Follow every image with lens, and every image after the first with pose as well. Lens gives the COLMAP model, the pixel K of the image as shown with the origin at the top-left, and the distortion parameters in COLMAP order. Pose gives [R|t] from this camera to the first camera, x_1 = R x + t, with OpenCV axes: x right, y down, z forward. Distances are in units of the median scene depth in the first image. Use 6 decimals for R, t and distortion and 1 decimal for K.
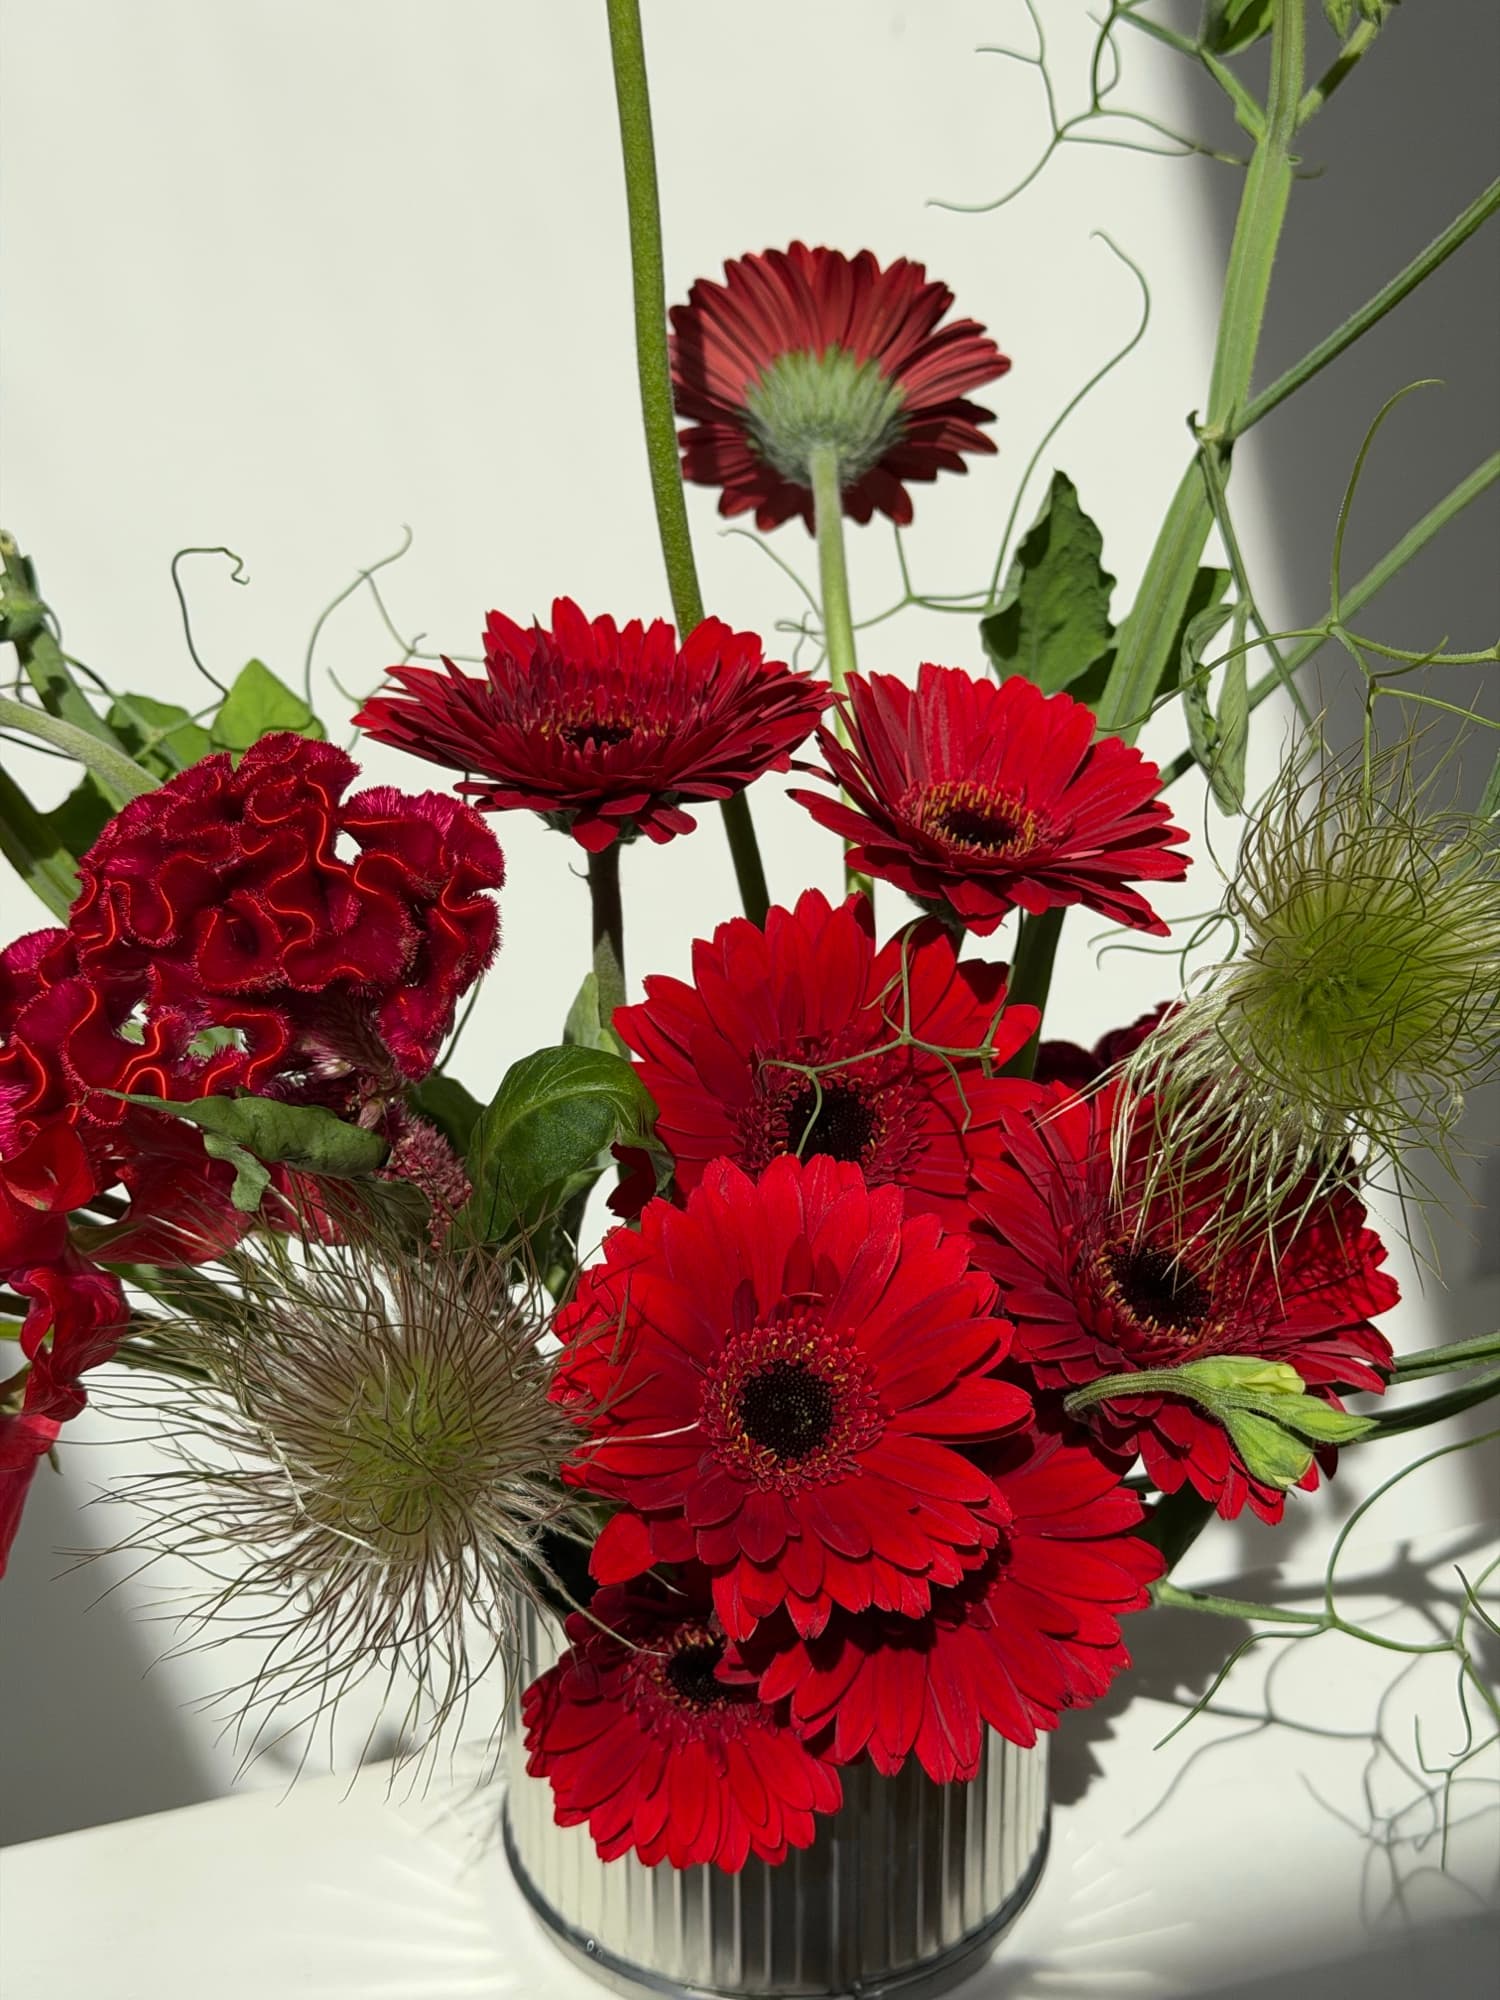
lens RADIAL K [[3163.7, 0, 747.2], [0, 3163.7, 998.6], [0, 0, 1]] dist [0.113885, 0.000000]
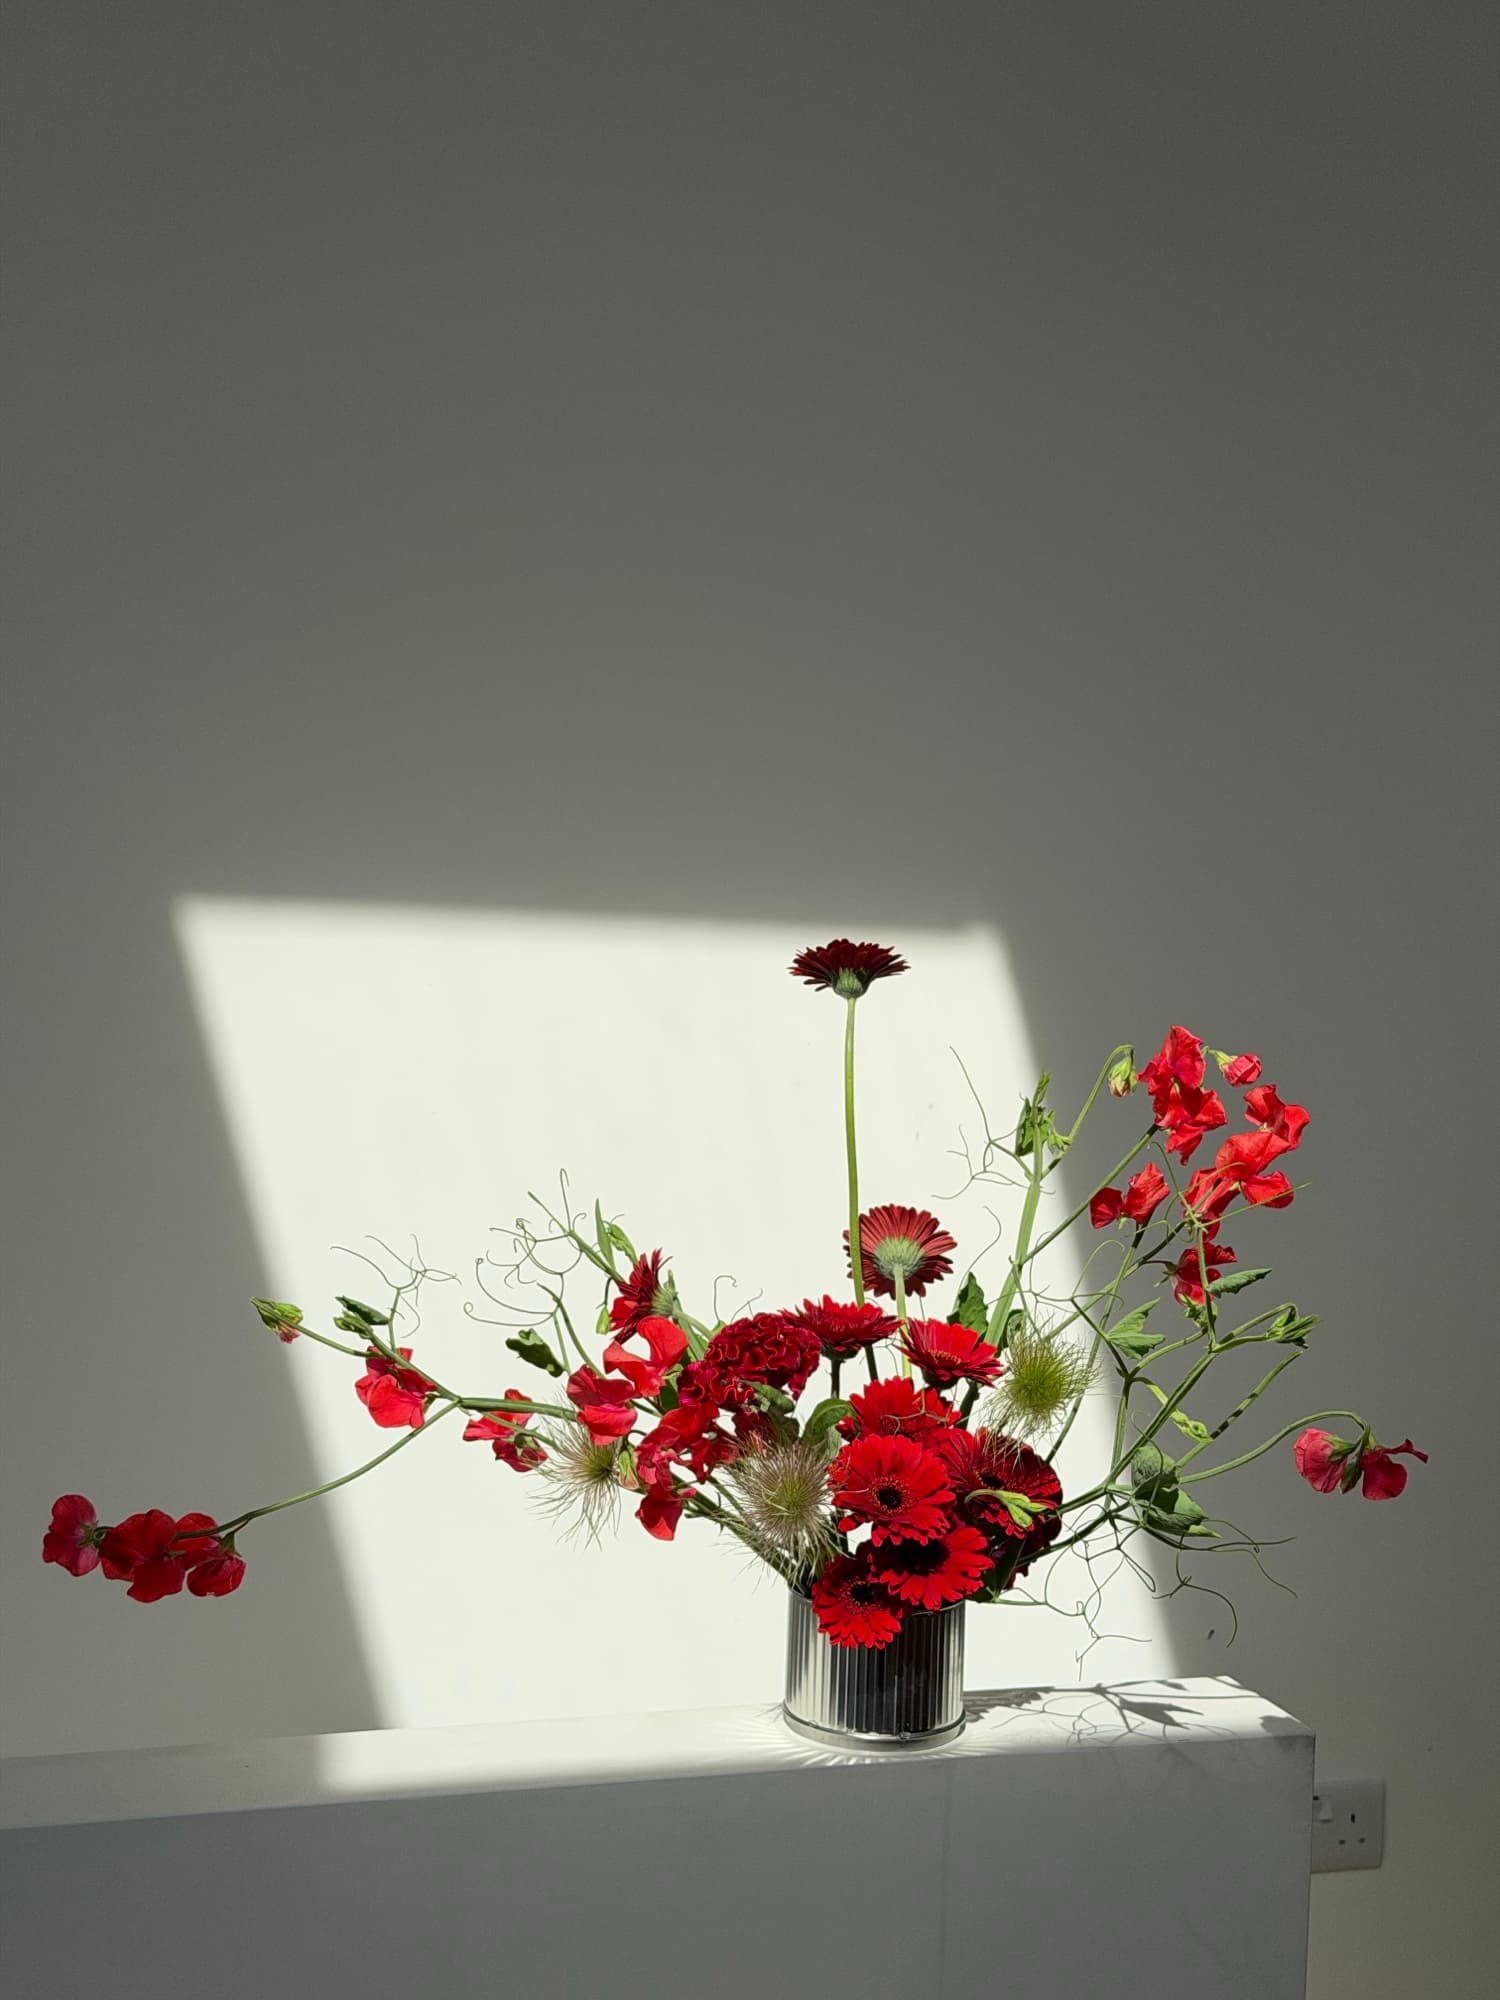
lens RADIAL K [[3163.7, 0, 750.4], [0, 3163.7, 999.3], [0, 0, 1]] dist [0.113885, 0.000000]
pose [[0.999344, 0.035985, -0.004148, -0.128042], [-0.035322, 0.942676, -0.331836, 0.670611], [-0.008031, 0.331764, 0.943328, -2.212102]]
